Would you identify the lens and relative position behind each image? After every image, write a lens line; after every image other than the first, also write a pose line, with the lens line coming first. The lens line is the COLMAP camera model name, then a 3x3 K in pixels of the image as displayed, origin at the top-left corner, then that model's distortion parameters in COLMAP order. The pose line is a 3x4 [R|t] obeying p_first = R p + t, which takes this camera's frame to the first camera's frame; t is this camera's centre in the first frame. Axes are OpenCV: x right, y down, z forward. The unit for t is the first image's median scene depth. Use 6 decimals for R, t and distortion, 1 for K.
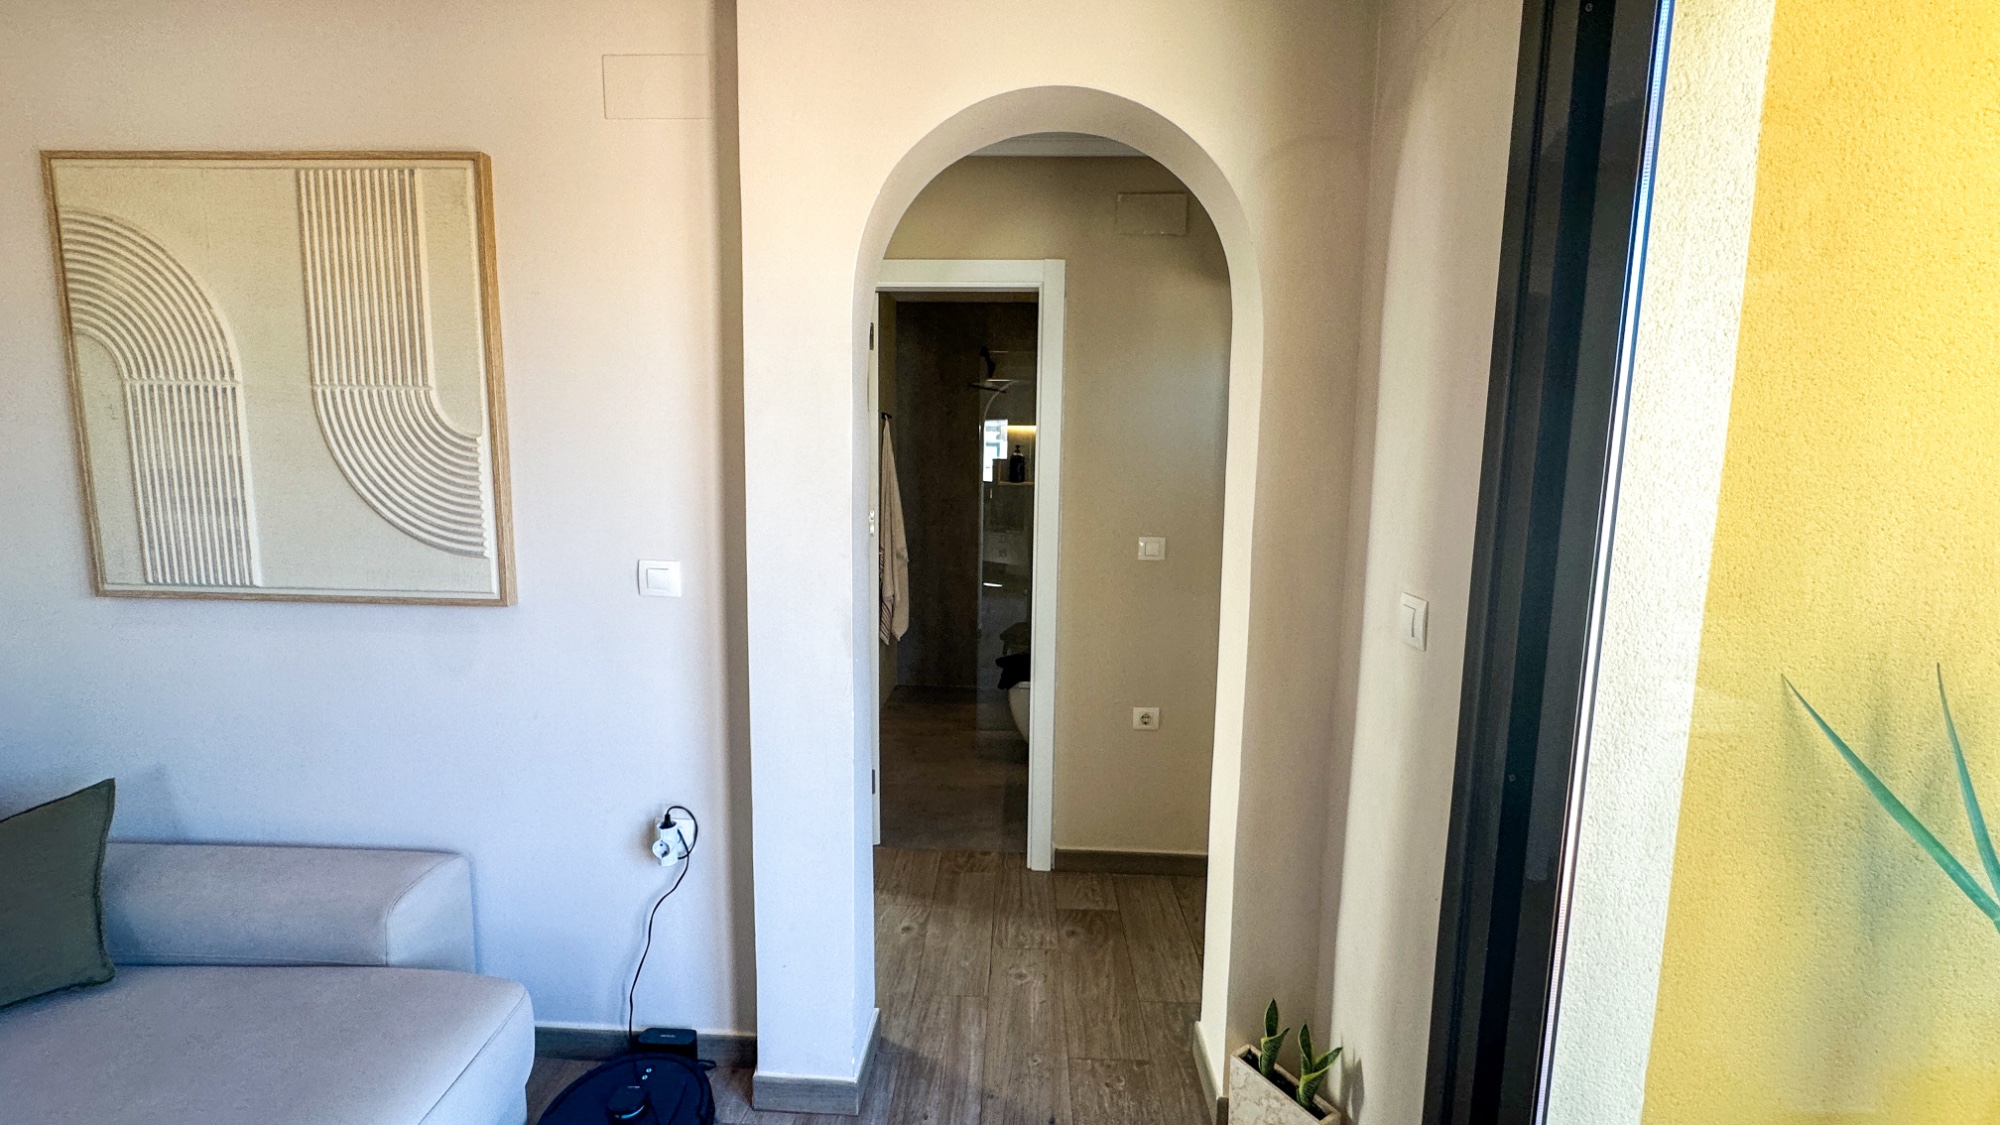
lens RADIAL K [[795.8, 0, 1000.0], [0, 795.8, 562.5], [0, 0, 1]] dist [-0.000514, -0.000020]
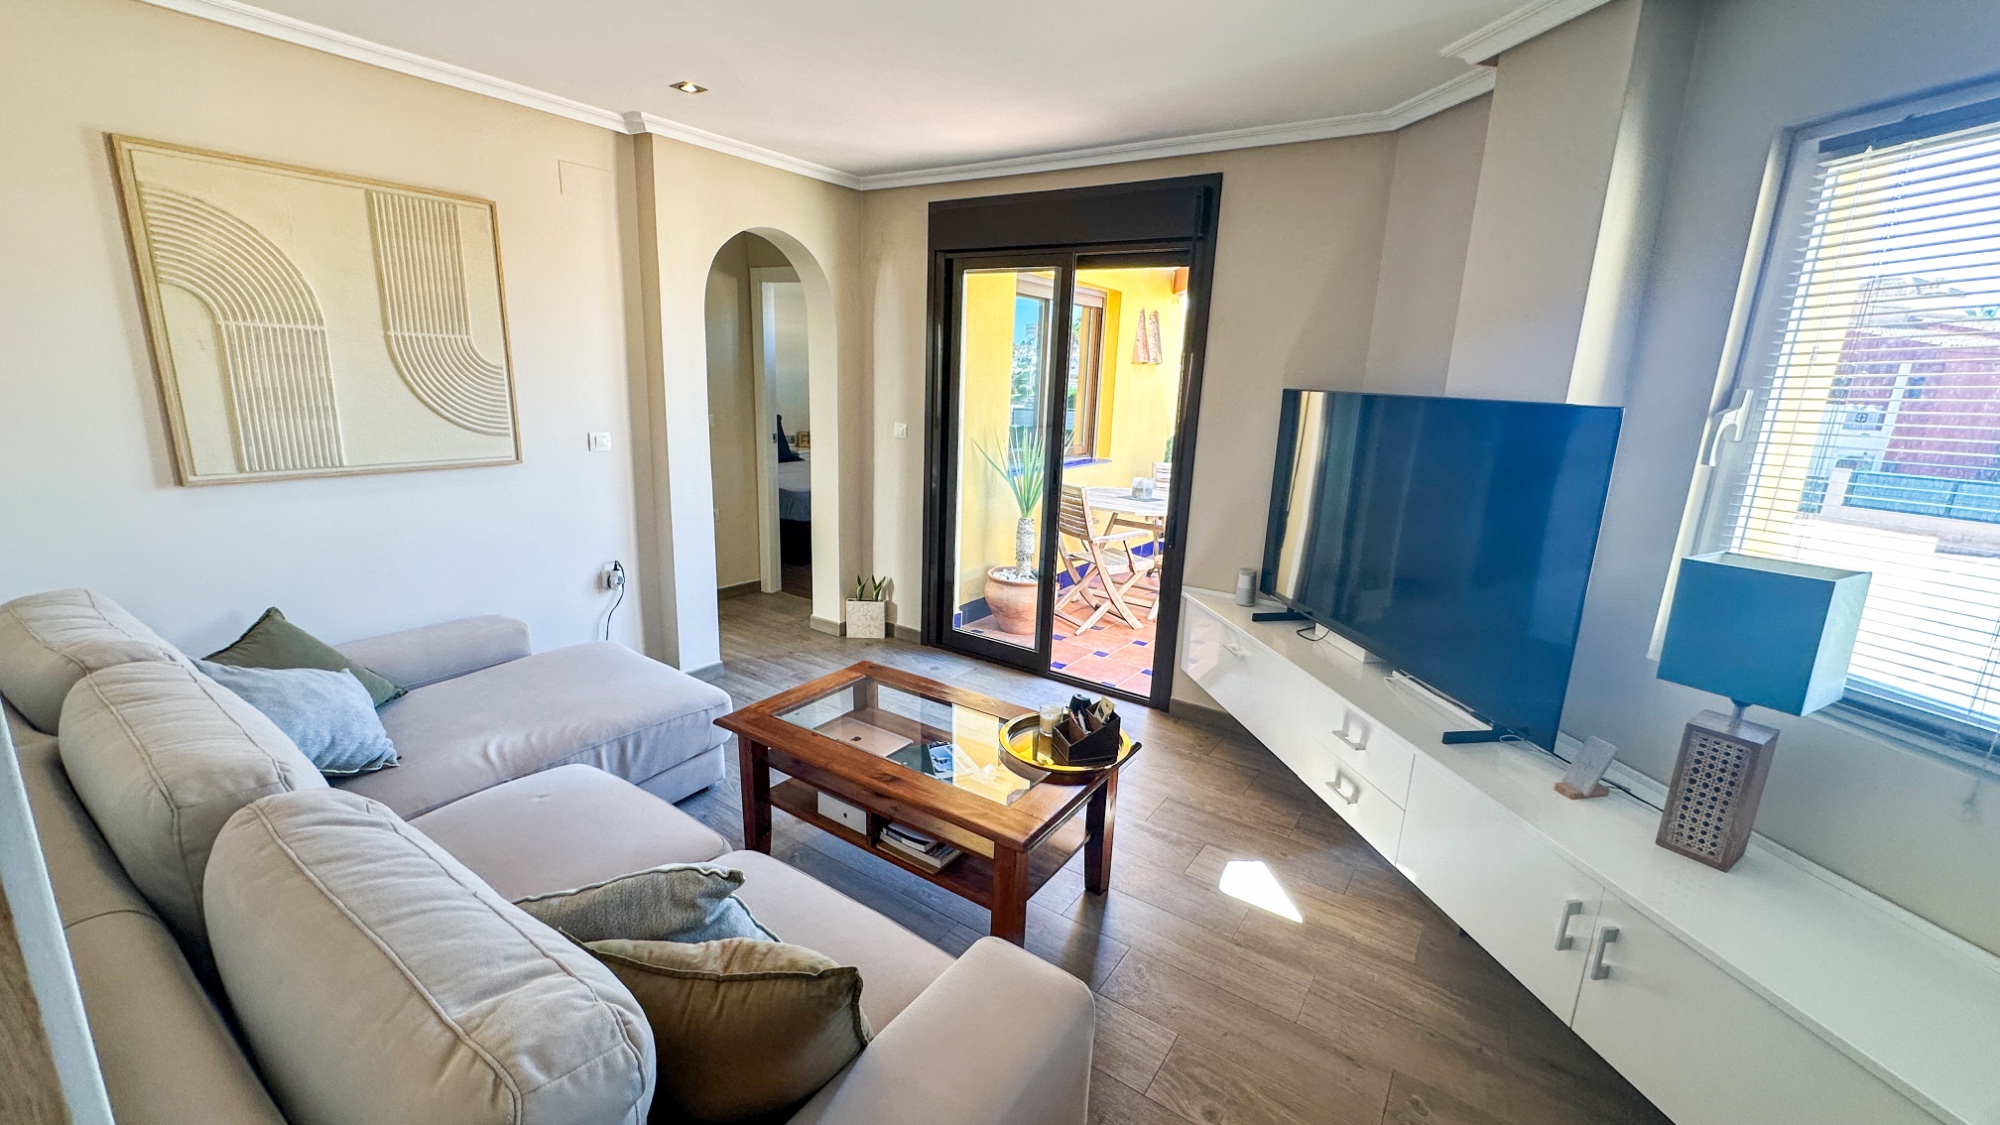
lens RADIAL K [[795.8, 0, 1000.0], [0, 795.8, 562.5], [0, 0, 1]] dist [-0.000514, -0.000020]
pose [[0.542838, -0.192794, 0.817409, -1.566254], [0.069065, 0.980245, 0.185335, 0.017103], [-0.836993, -0.044152, 0.545430, -0.893236]]
